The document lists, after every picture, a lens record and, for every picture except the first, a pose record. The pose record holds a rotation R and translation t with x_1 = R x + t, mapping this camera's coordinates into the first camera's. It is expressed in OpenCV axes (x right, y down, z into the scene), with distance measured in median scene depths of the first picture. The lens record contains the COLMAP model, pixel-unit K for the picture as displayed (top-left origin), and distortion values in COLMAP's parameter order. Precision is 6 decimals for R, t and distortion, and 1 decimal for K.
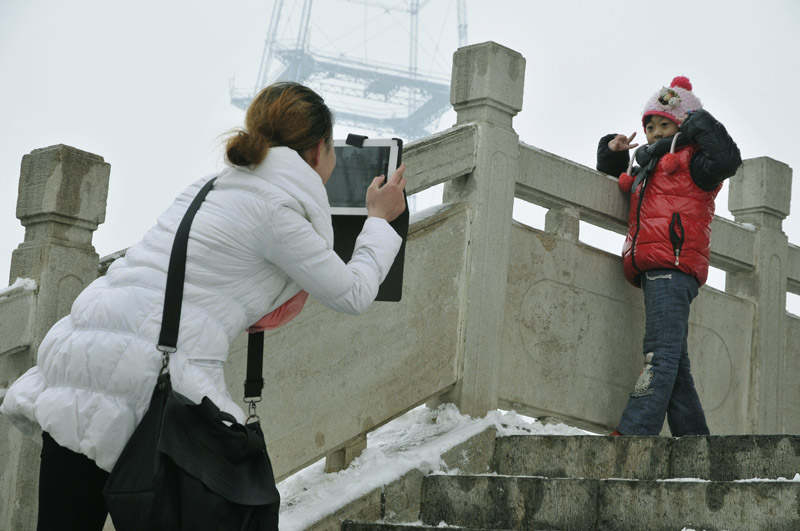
lens RADIAL K [[2049.6, 0, 396.6], [0, 2049.6, 271.4], [0, 0, 1]] dist [0.351349, 0.000000]
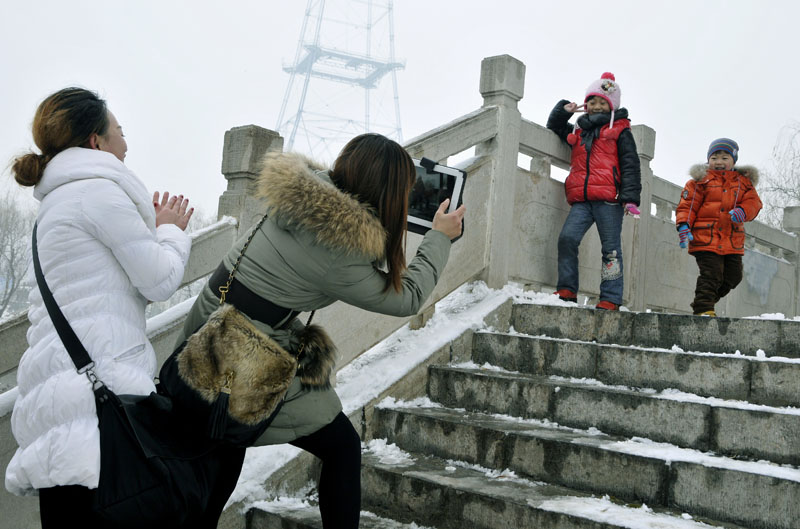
lens RADIAL K [[906.0, 0, 402.0], [0, 906.0, 255.9], [0, 0, 1]] dist [0.017451, 0.000000]
pose [[0.998262, 0.007912, 0.058405, -0.082778], [-0.014908, 0.992620, 0.120344, -0.042941], [-0.057022, -0.121005, 0.991013, 0.307942]]
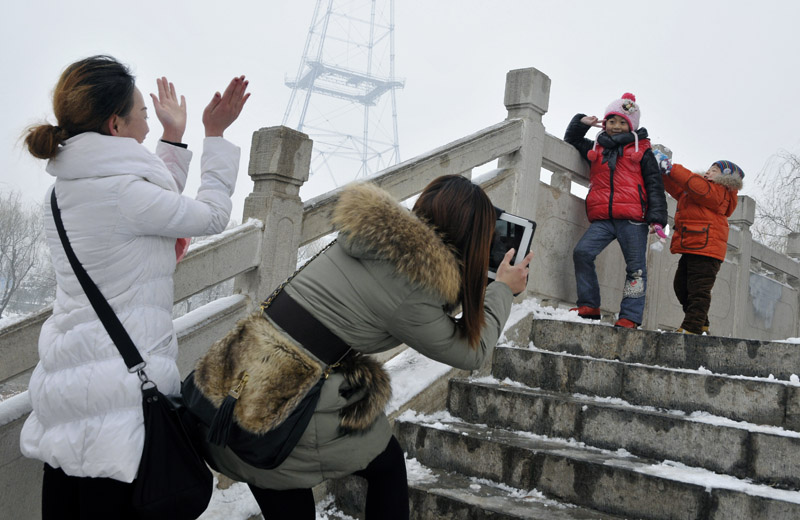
lens RADIAL K [[880.3, 0, 401.9], [0, 880.3, 255.3], [0, 0, 1]] dist [0.023454, 0.000000]
pose [[0.996684, 0.043589, 0.068705, -0.104826], [-0.050564, 0.993364, 0.103303, -0.035283], [-0.063746, -0.106435, 0.992274, 0.339545]]
